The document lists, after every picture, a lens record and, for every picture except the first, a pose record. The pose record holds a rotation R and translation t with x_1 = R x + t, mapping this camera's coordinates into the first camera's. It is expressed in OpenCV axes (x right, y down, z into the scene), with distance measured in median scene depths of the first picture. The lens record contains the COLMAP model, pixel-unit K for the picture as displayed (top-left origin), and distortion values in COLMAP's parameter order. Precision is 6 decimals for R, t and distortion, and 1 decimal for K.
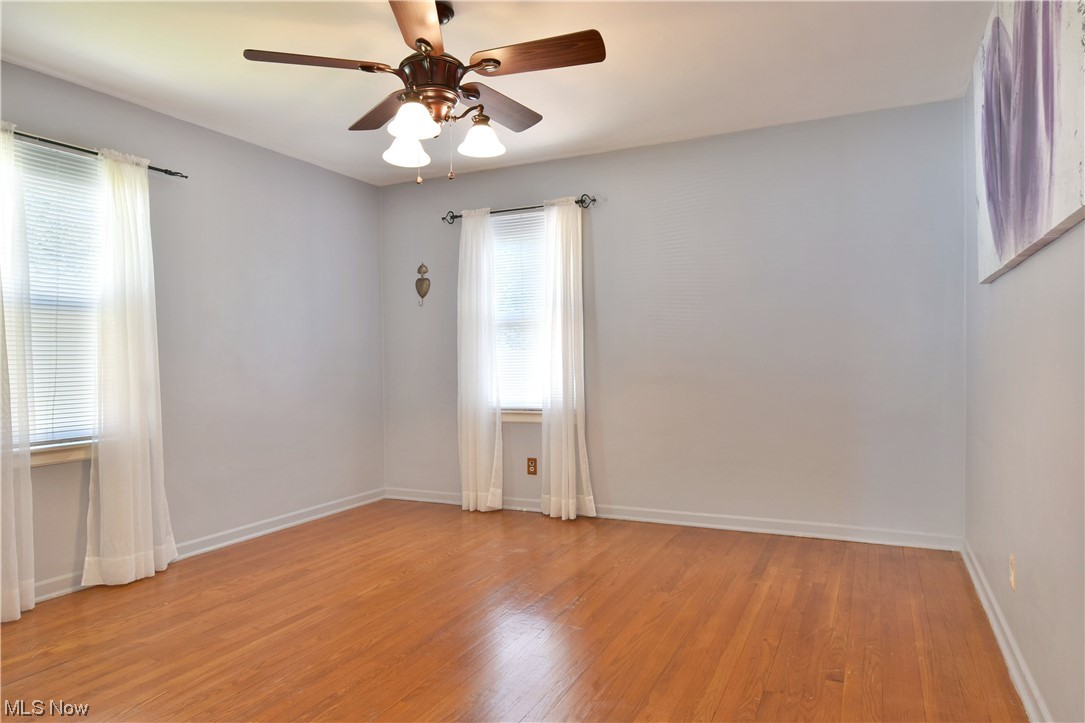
lens RADIAL K [[687.4, 0, 542.6], [0, 687.4, 363.3], [0, 0, 1]] dist [-0.005980, -0.009449]
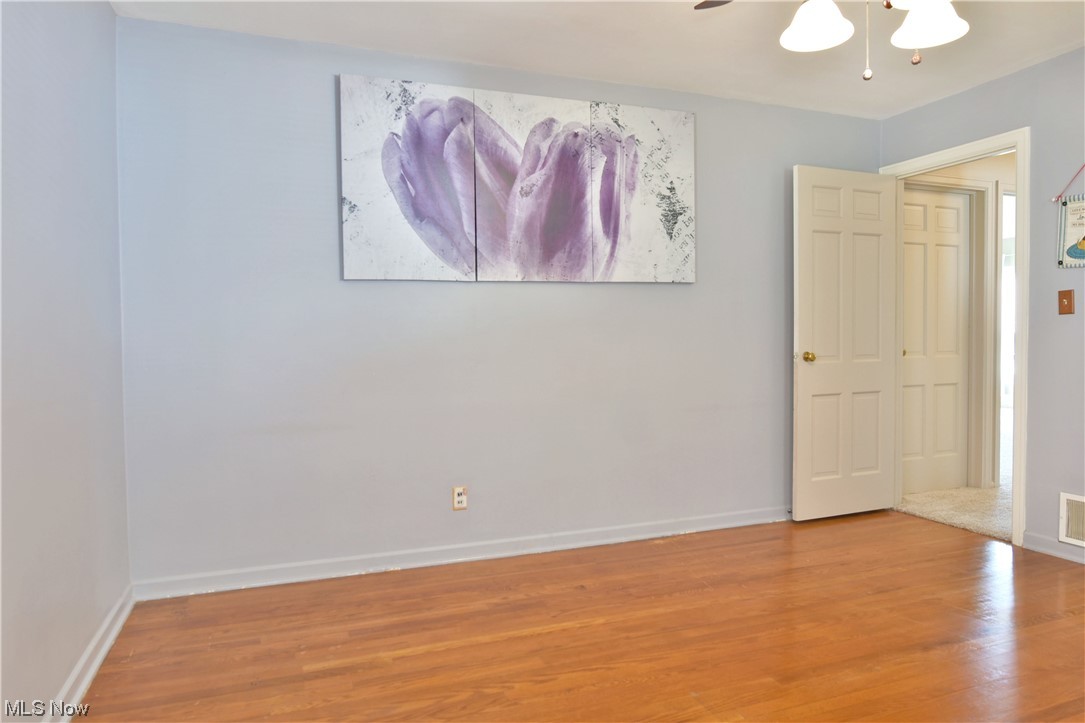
lens RADIAL K [[687.4, 0, 540.9], [0, 687.4, 360.6], [0, 0, 1]] dist [-0.005980, -0.009449]
pose [[-0.723139, 0.001337, 0.690701, -0.340777], [0.031204, 0.999040, 0.030735, -0.012335], [-0.689997, 0.043778, -0.722487, 1.590288]]
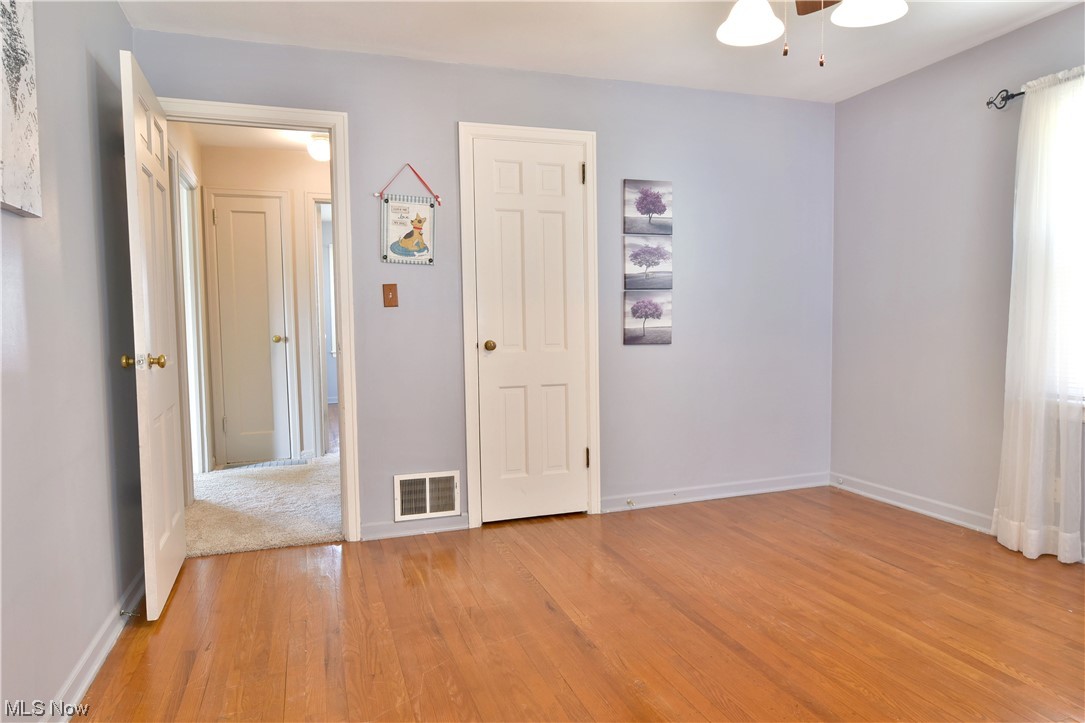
lens RADIAL K [[687.4, 0, 535.3], [0, 687.4, 365.6], [0, 0, 1]] dist [-0.005980, -0.009449]
pose [[-0.715725, 0.070216, -0.694843, 0.482893], [0.017381, 0.996416, 0.082788, -0.020264], [0.698166, 0.047176, -0.714380, 1.200450]]
